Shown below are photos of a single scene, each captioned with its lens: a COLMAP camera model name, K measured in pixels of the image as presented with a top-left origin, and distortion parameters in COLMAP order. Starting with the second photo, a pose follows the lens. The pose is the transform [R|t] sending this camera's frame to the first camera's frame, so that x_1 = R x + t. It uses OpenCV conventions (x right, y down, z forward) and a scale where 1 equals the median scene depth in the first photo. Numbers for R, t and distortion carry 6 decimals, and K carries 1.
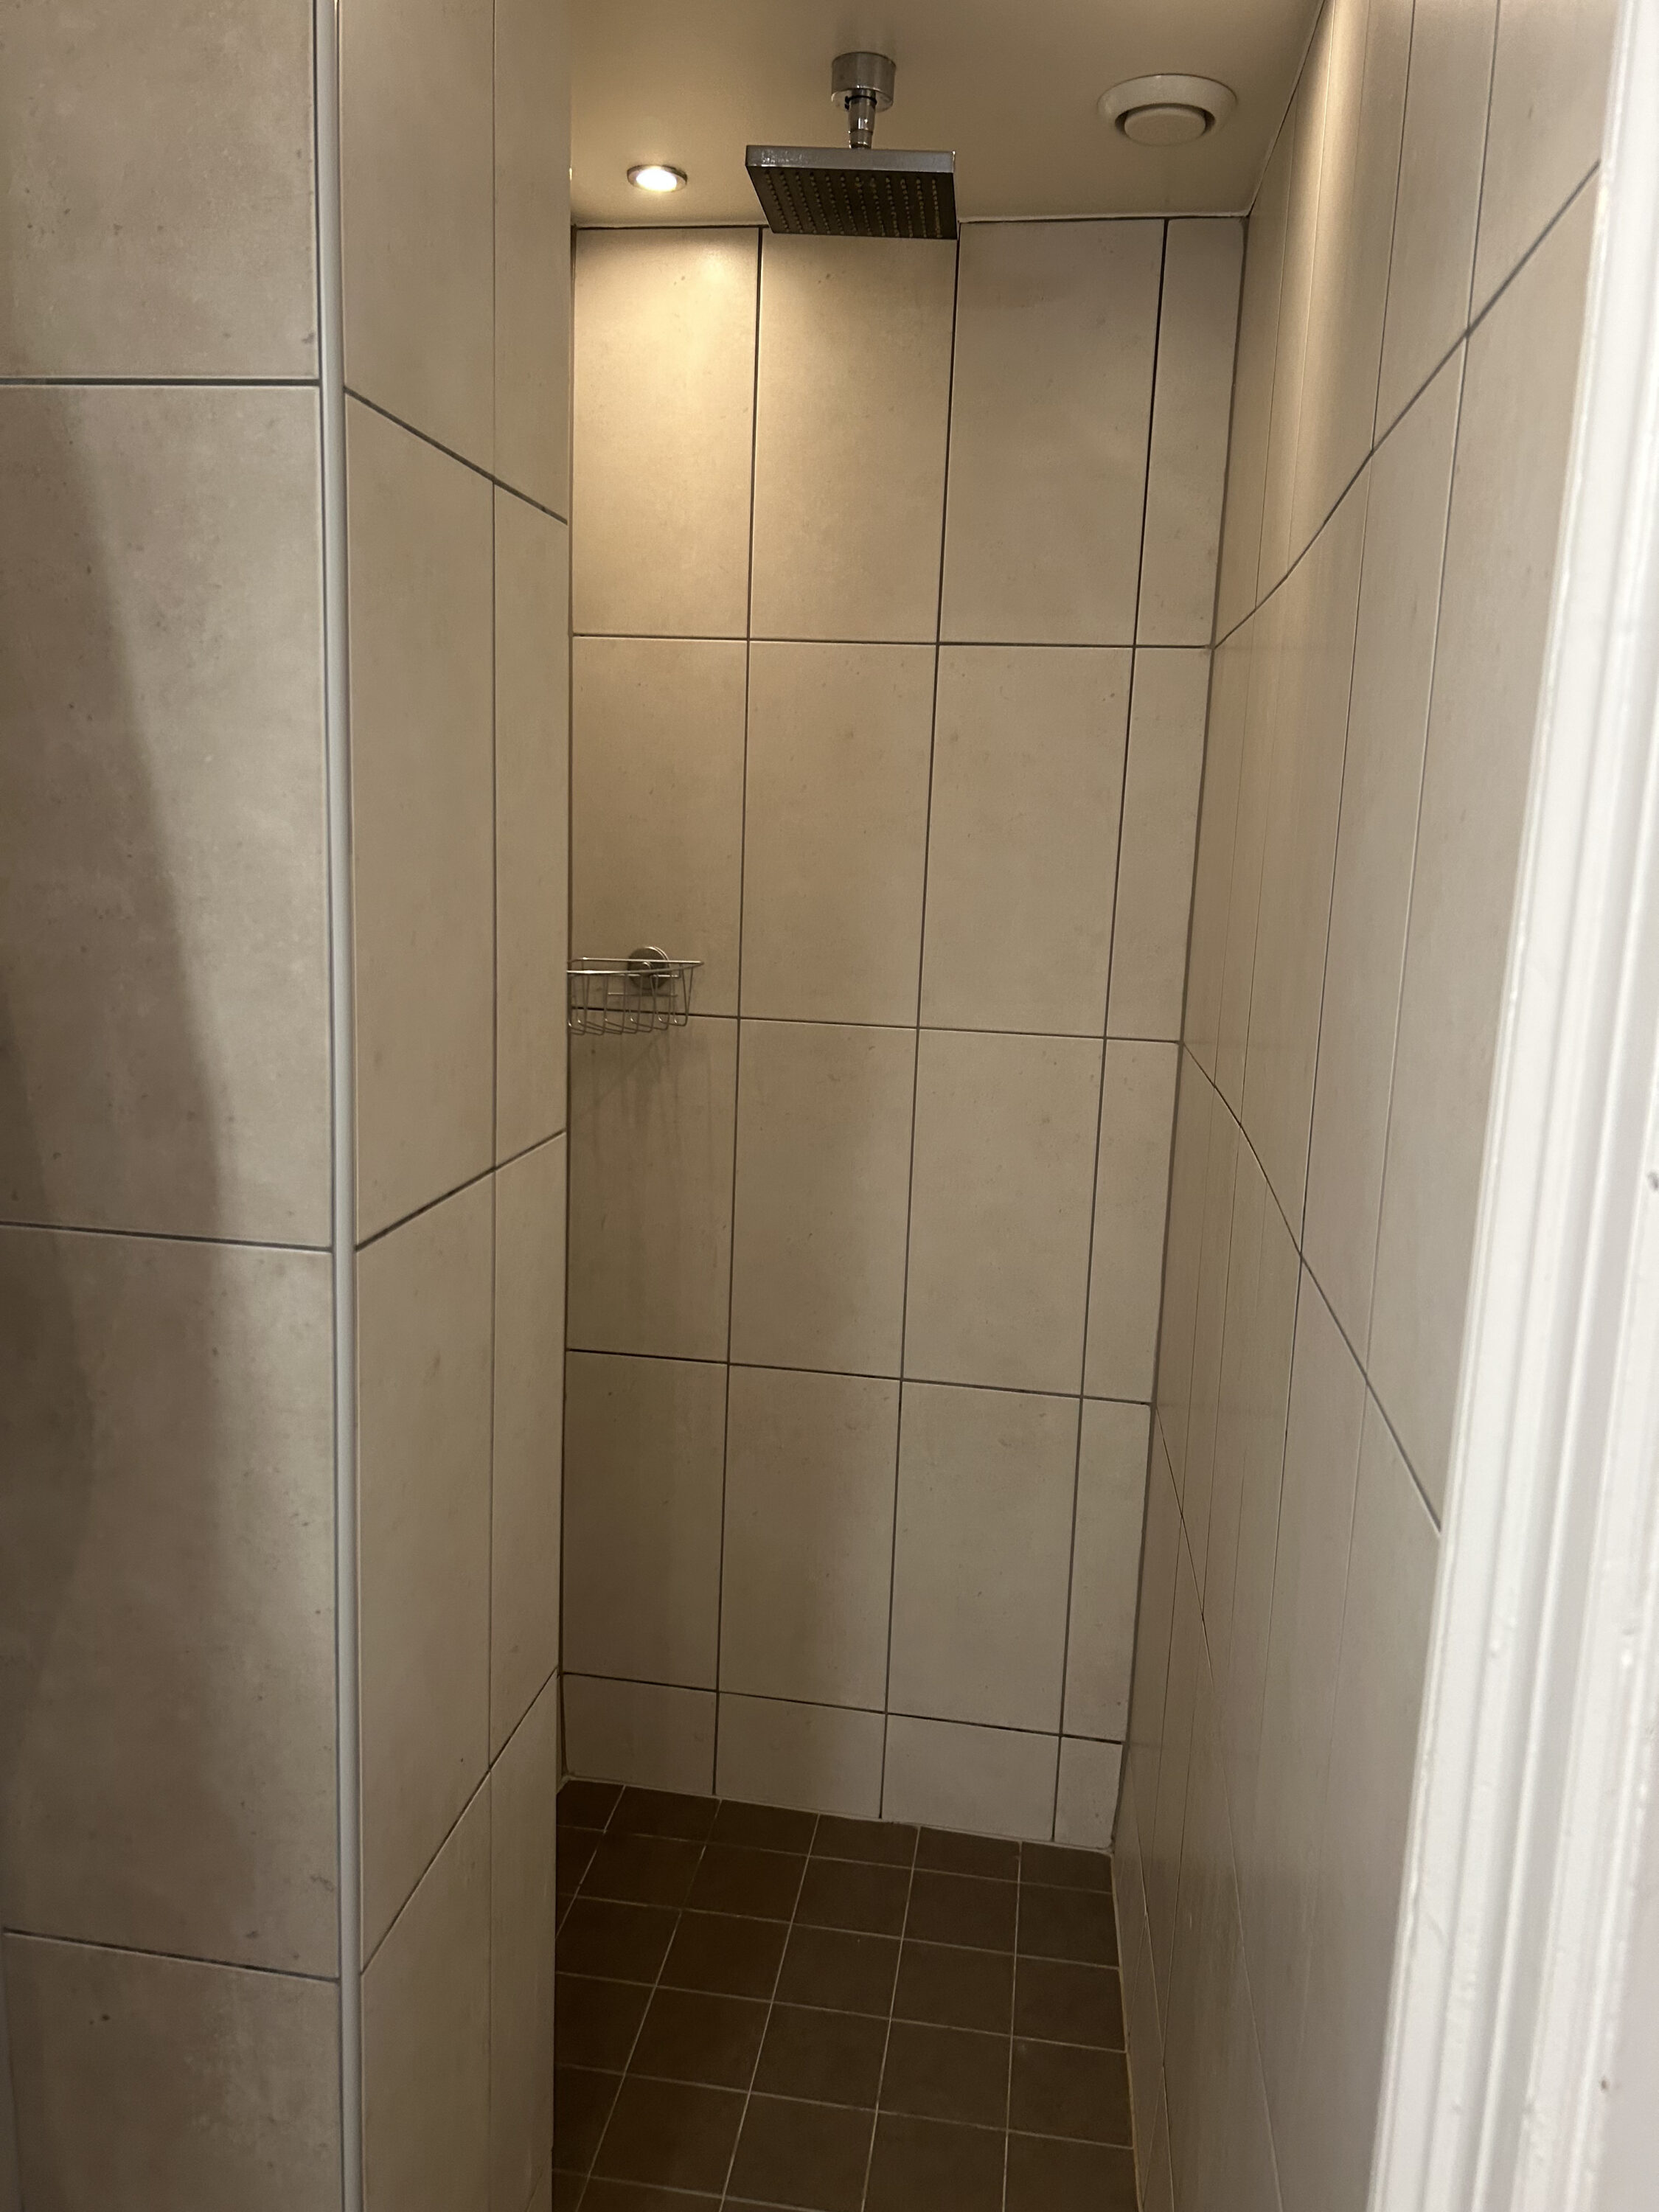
lens RADIAL K [[1700.9, 0, 818.5], [0, 1700.9, 1098.9], [0, 0, 1]] dist [0.152529, -0.217855]
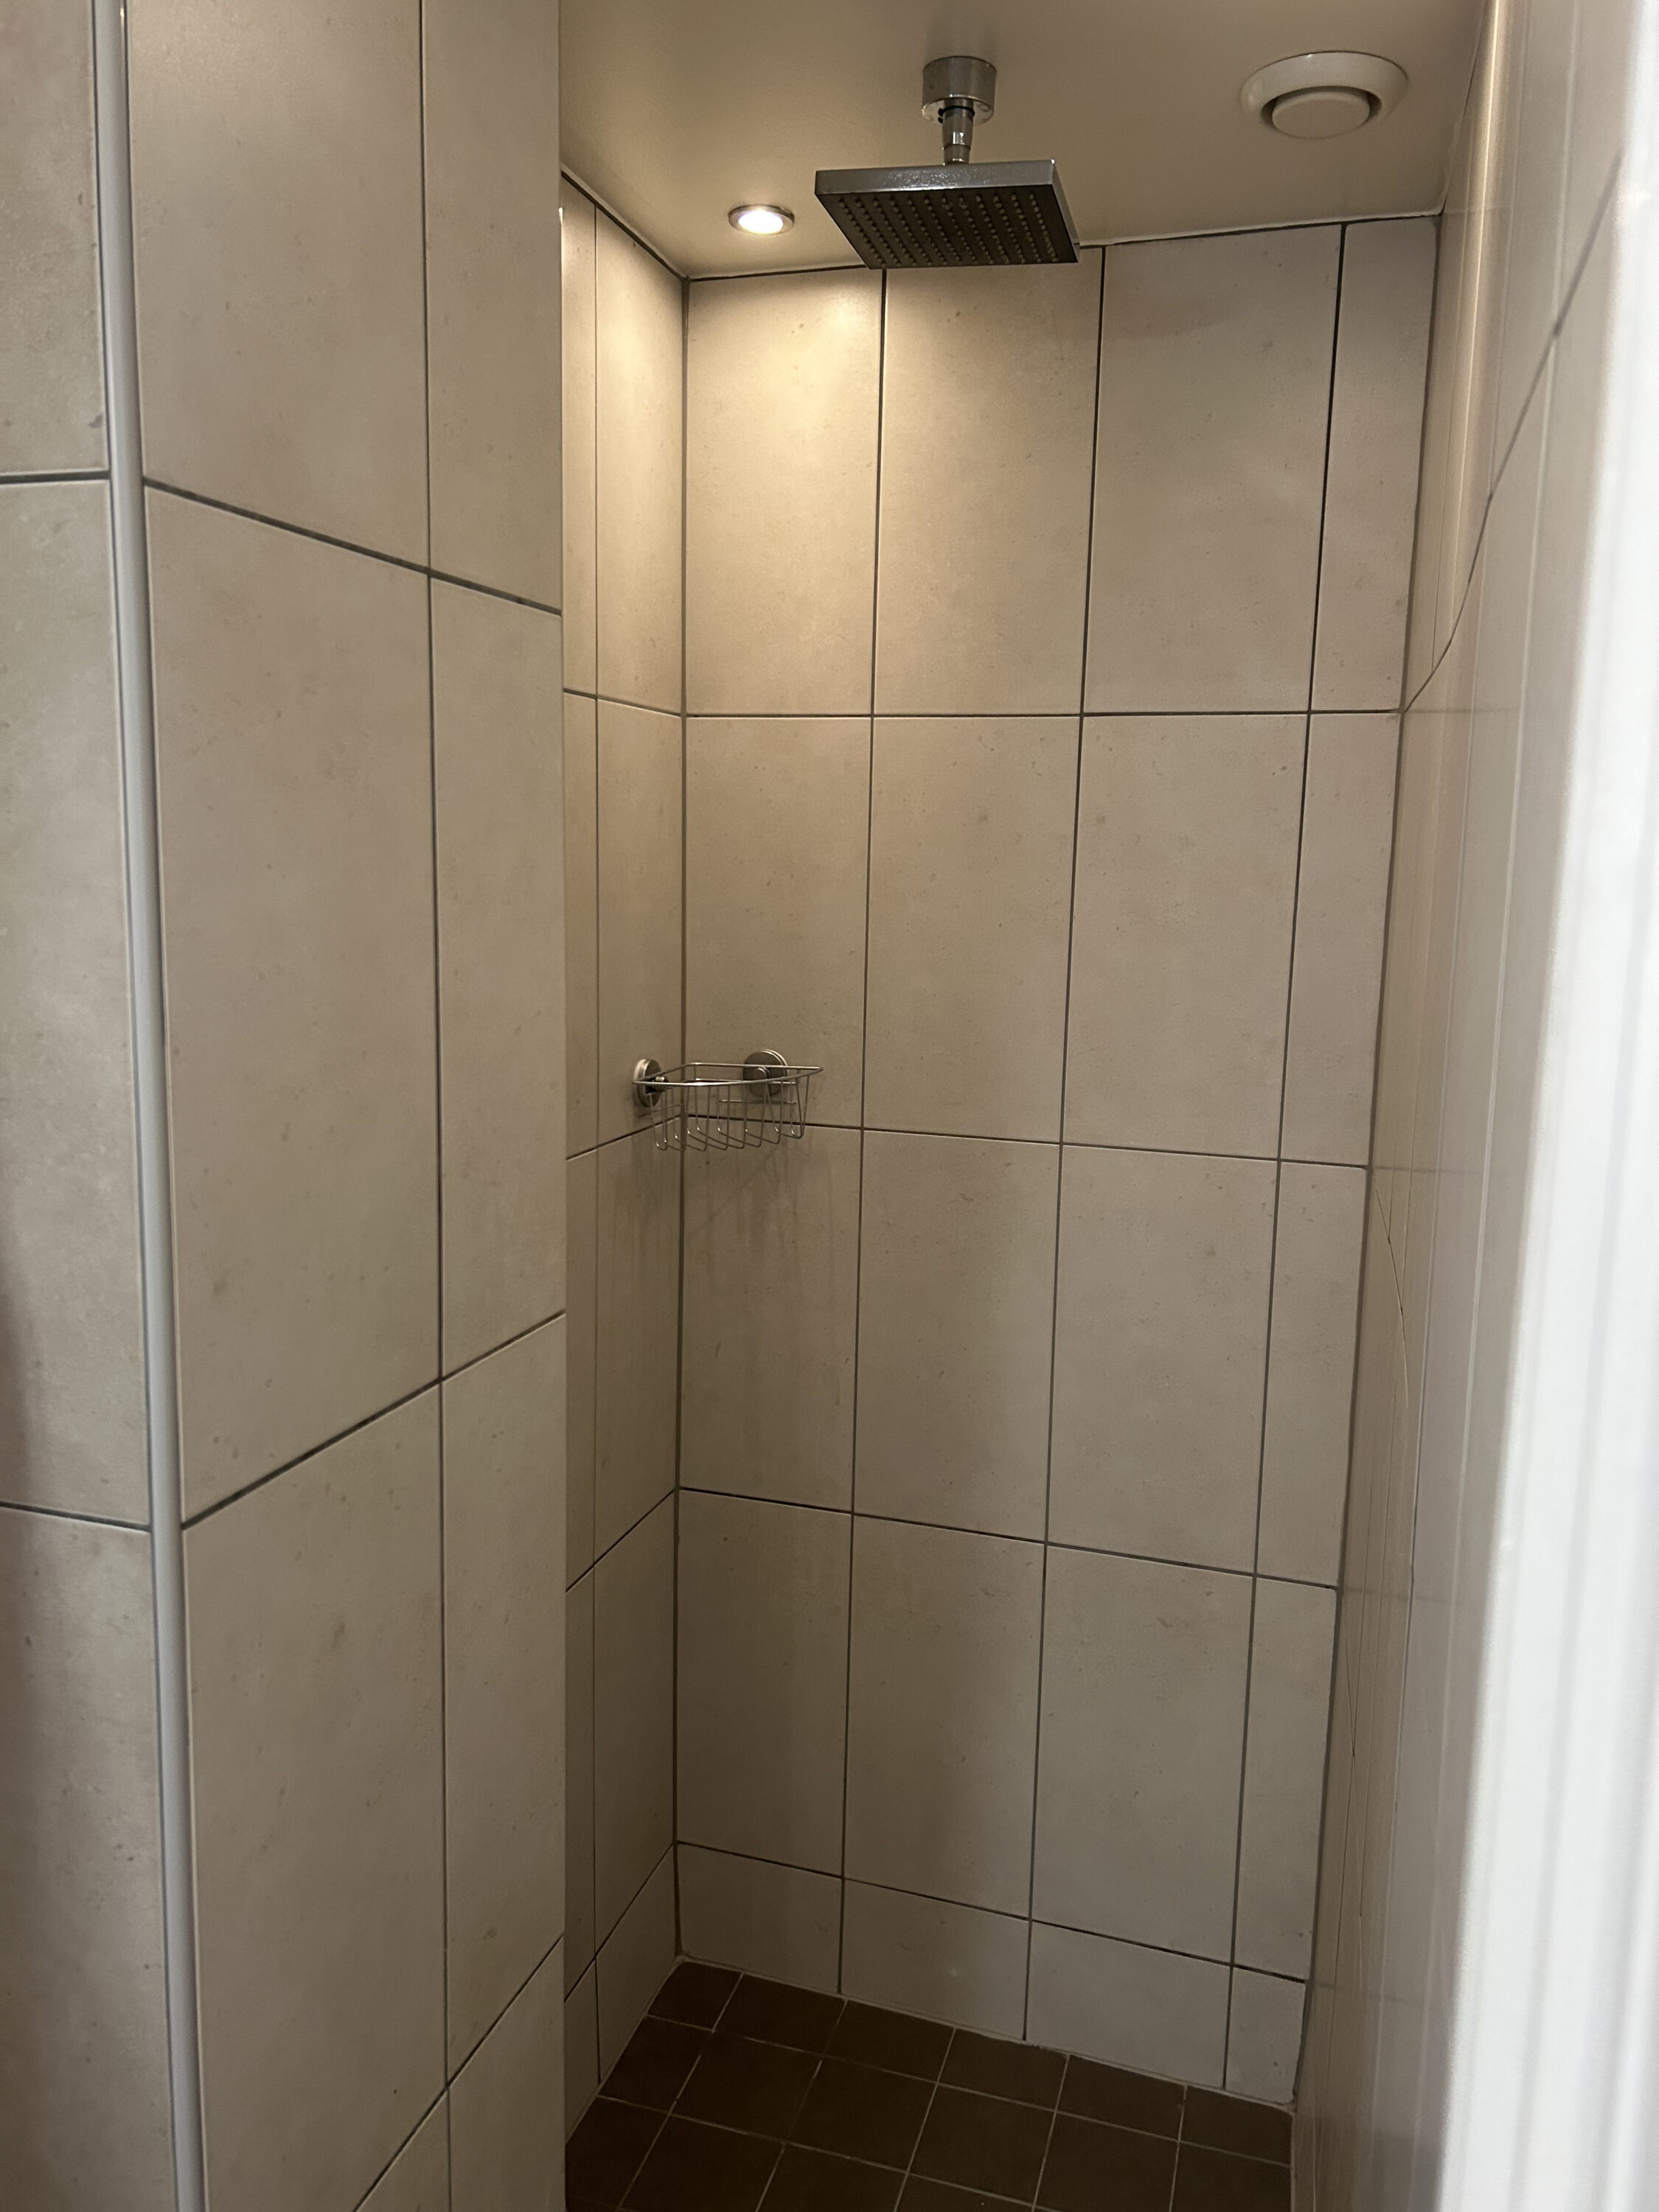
lens RADIAL K [[1700.9, 0, 818.5], [0, 1700.9, 1098.9], [0, 0, 1]] dist [0.152529, -0.217855]
pose [[0.988927, 0.006433, -0.148262, 0.069304], [-0.009898, 0.999695, -0.022646, -0.046643], [0.148071, 0.023863, 0.988689, 0.111658]]
